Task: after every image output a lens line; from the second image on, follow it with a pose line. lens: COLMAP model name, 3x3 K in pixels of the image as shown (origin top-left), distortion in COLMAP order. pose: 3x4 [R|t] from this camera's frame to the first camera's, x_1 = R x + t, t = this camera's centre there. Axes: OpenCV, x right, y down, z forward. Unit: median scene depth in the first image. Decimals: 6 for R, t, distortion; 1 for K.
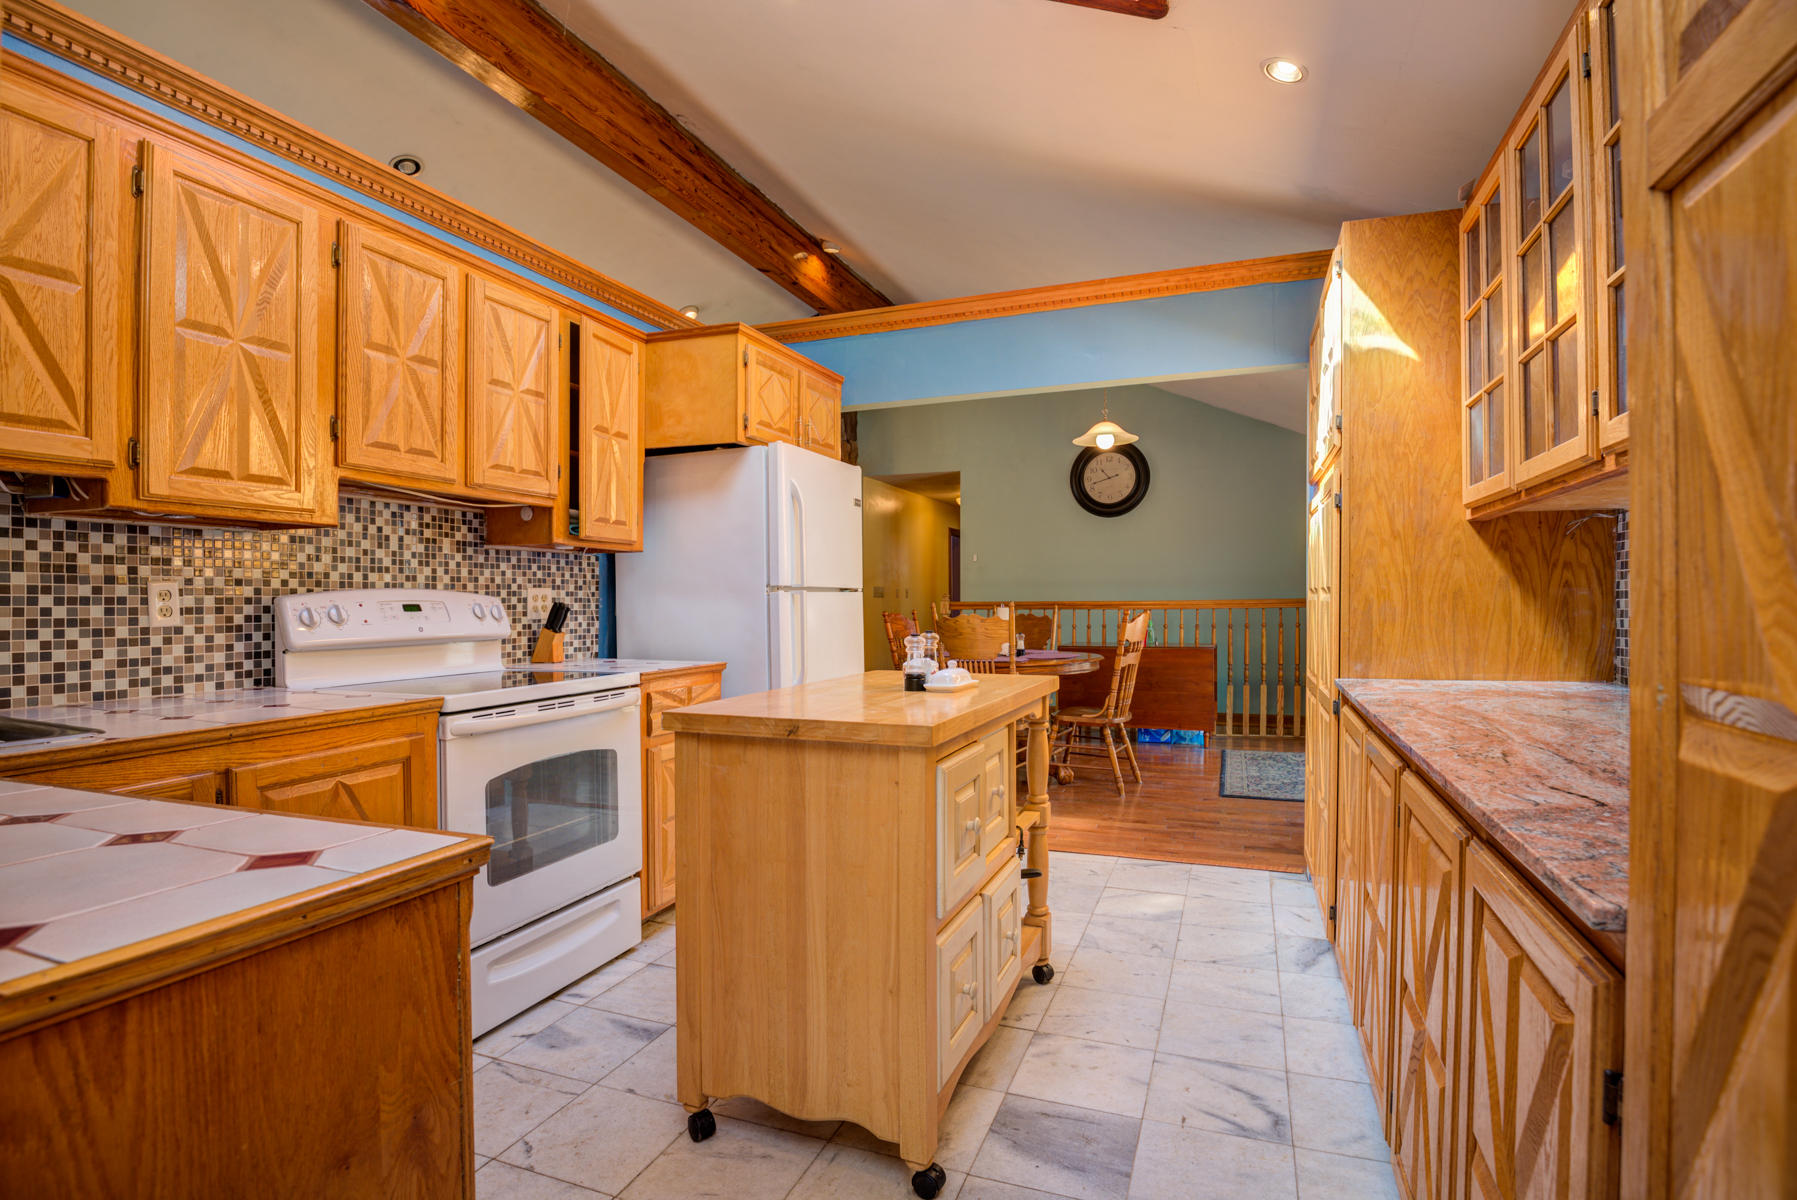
lens RADIAL K [[872.2, 0, 905.6], [0, 872.2, 604.6], [0, 0, 1]] dist [-0.020882, -0.007855]
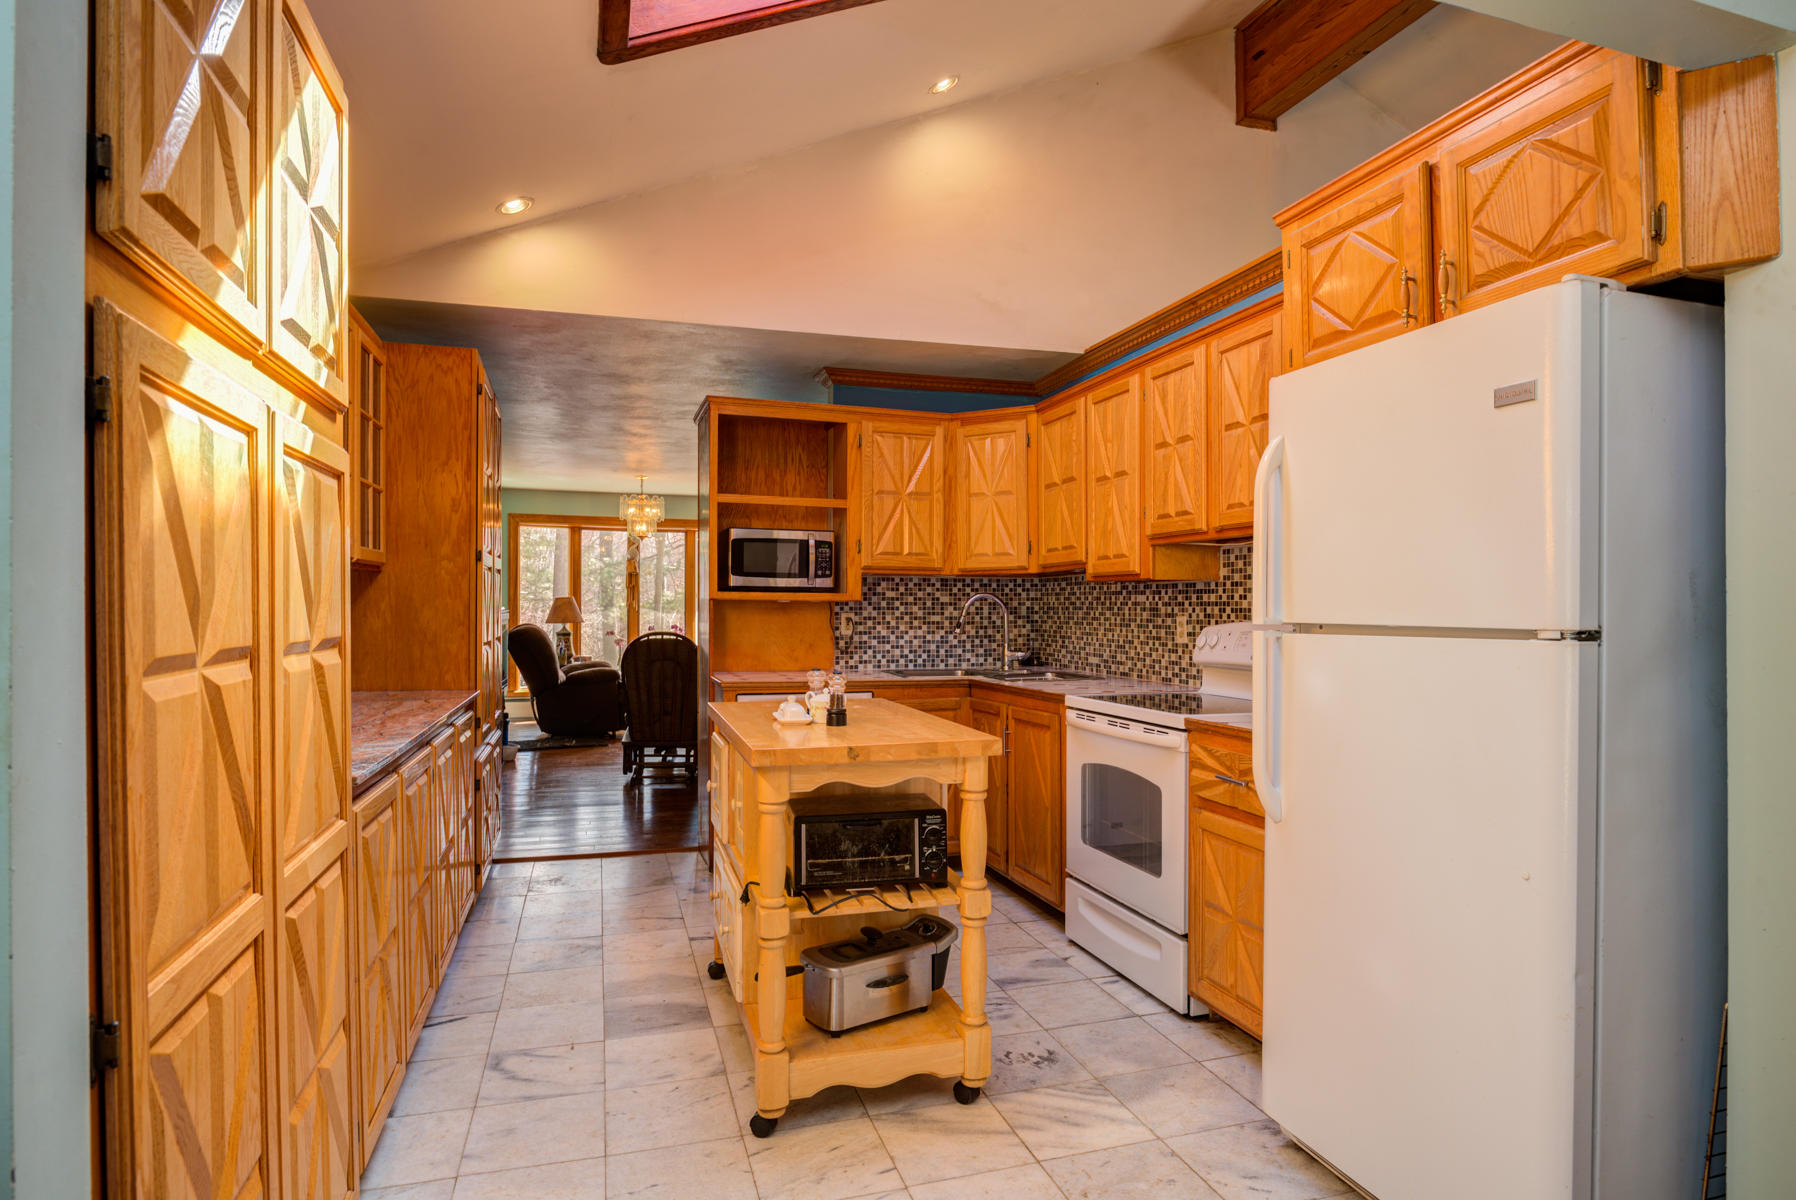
lens RADIAL K [[974.3, 0, 906.3], [0, 974.3, 606.2], [0, 0, 1]] dist [-0.013699, -0.001372]
pose [[-0.783140, 0.003501, -0.621835, 0.677022], [-0.000333, 0.999982, 0.006049, -0.053235], [0.621845, 0.004945, -0.783125, 1.989945]]
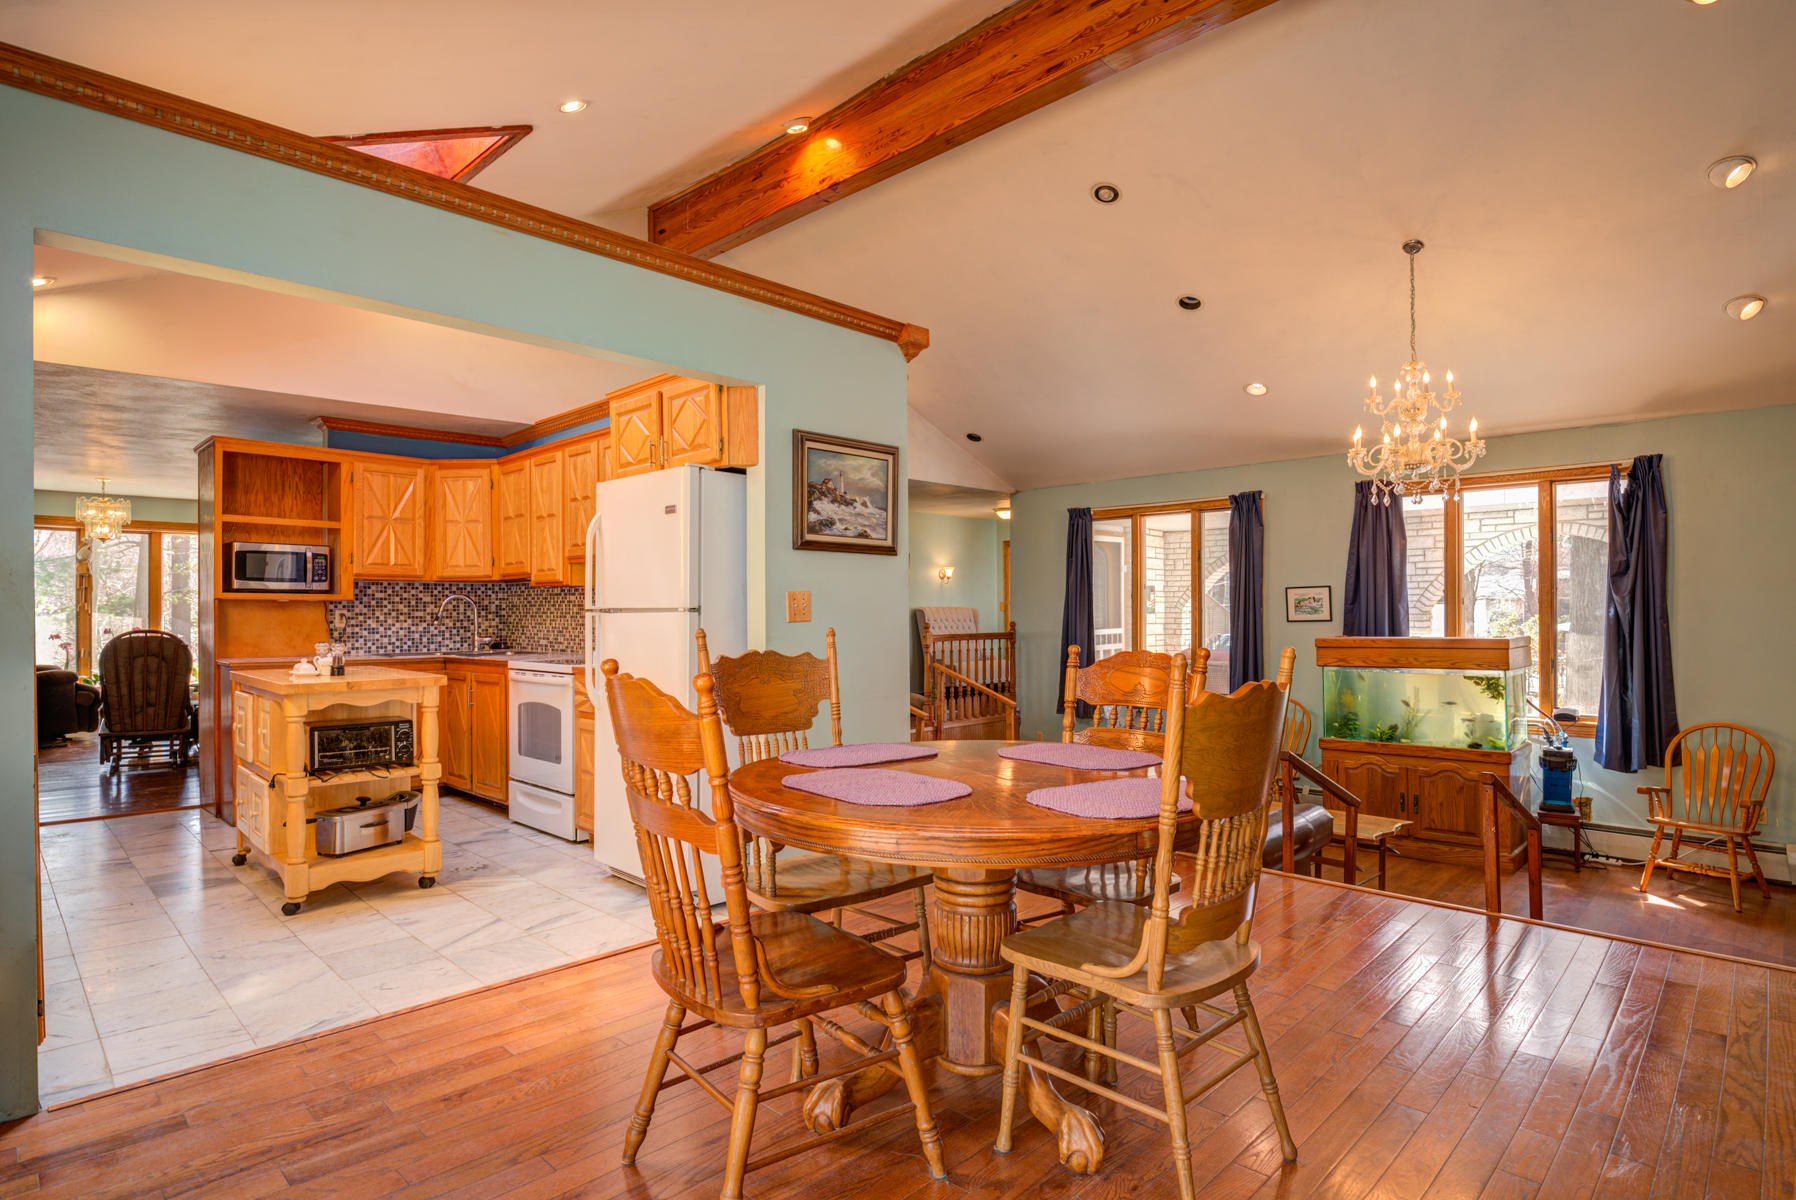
lens RADIAL K [[939.6, 0, 904.2], [0, 939.6, 604.2], [0, 0, 1]] dist [-0.003000, -0.018349]
pose [[-0.400307, 0.001917, -0.916379, 1.221218], [0.002782, 0.999996, 0.000877, -0.039185], [0.916377, -0.002198, -0.400311, 2.731846]]
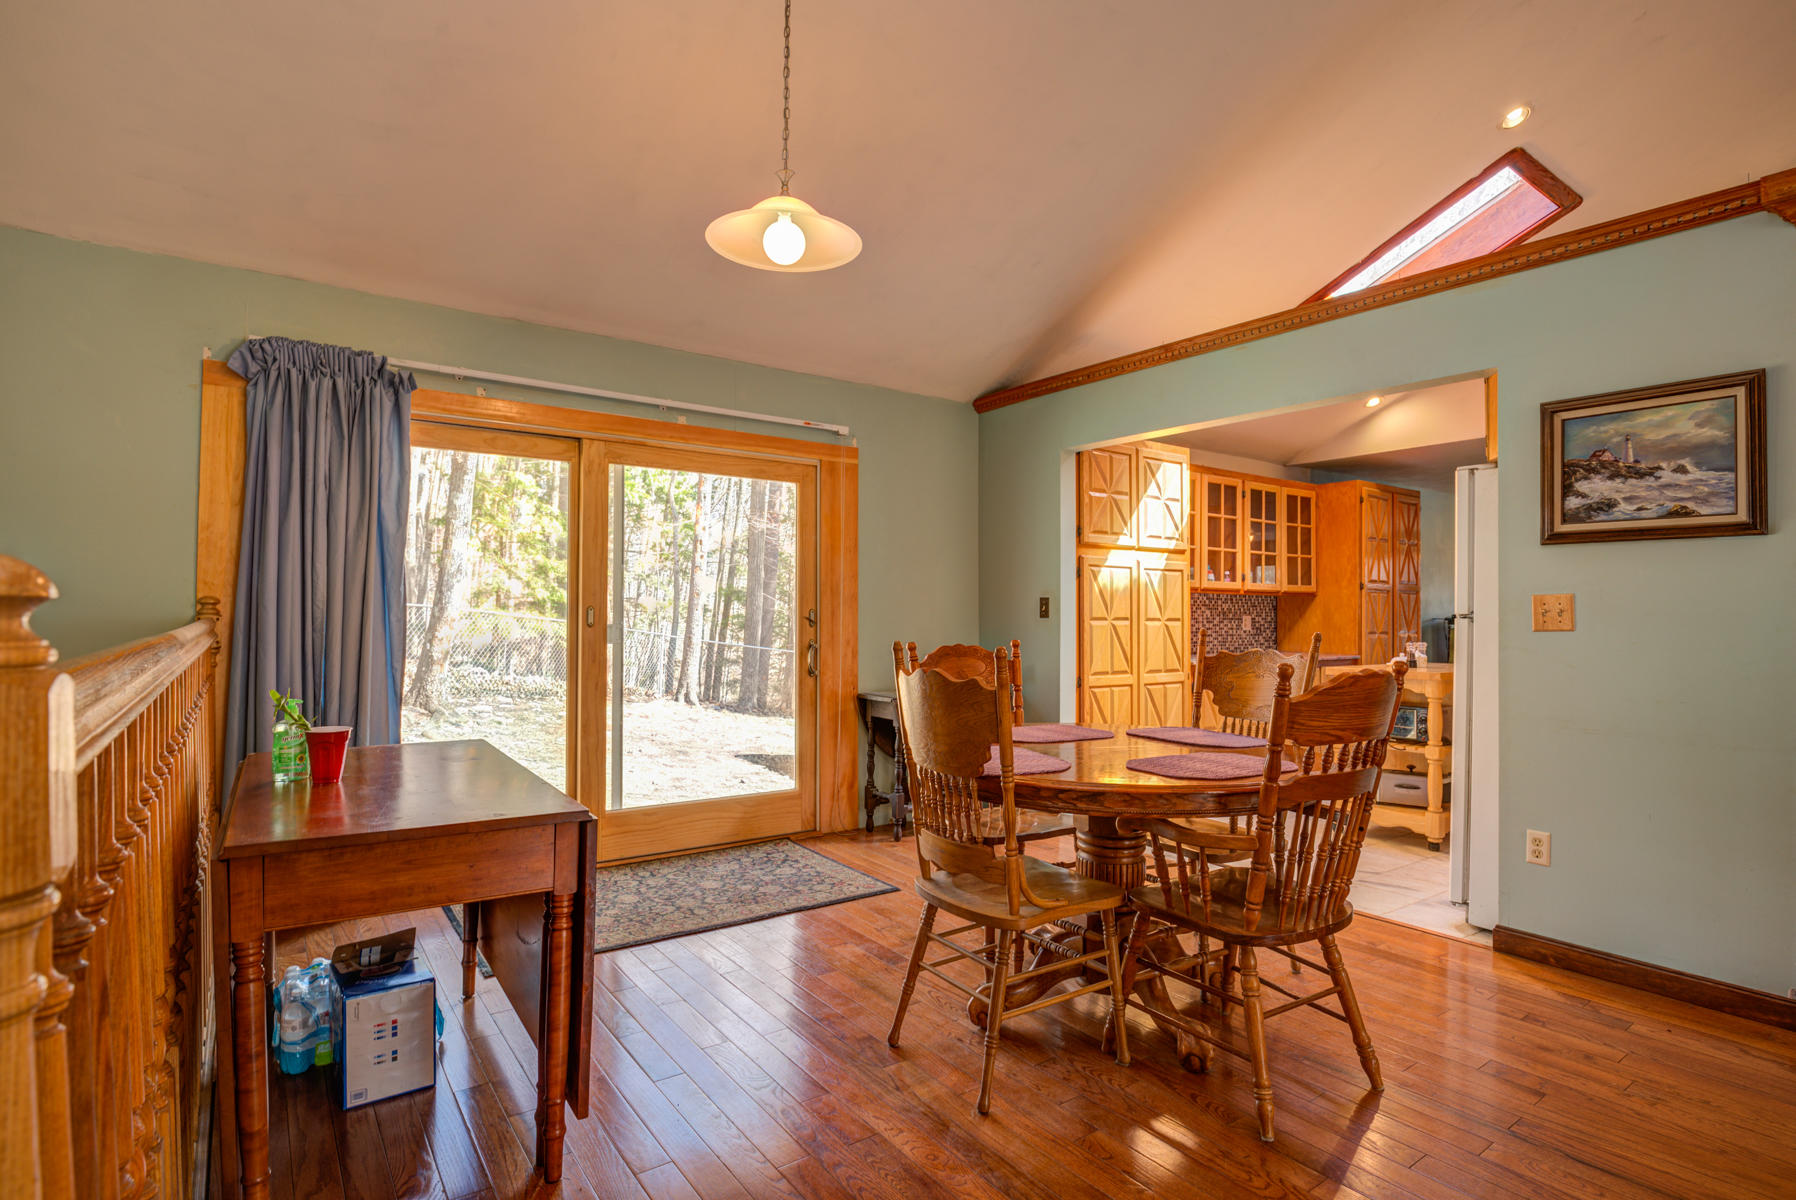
lens RADIAL K [[923.8, 0, 898.0], [0, 923.8, 600.0], [0, 0, 1]] dist [-0.001582, -0.000365]
pose [[-0.827411, 0.010582, 0.561498, -0.207774], [0.000820, 0.999844, -0.017635, -0.028945], [-0.561597, -0.014131, -0.827290, 3.584937]]
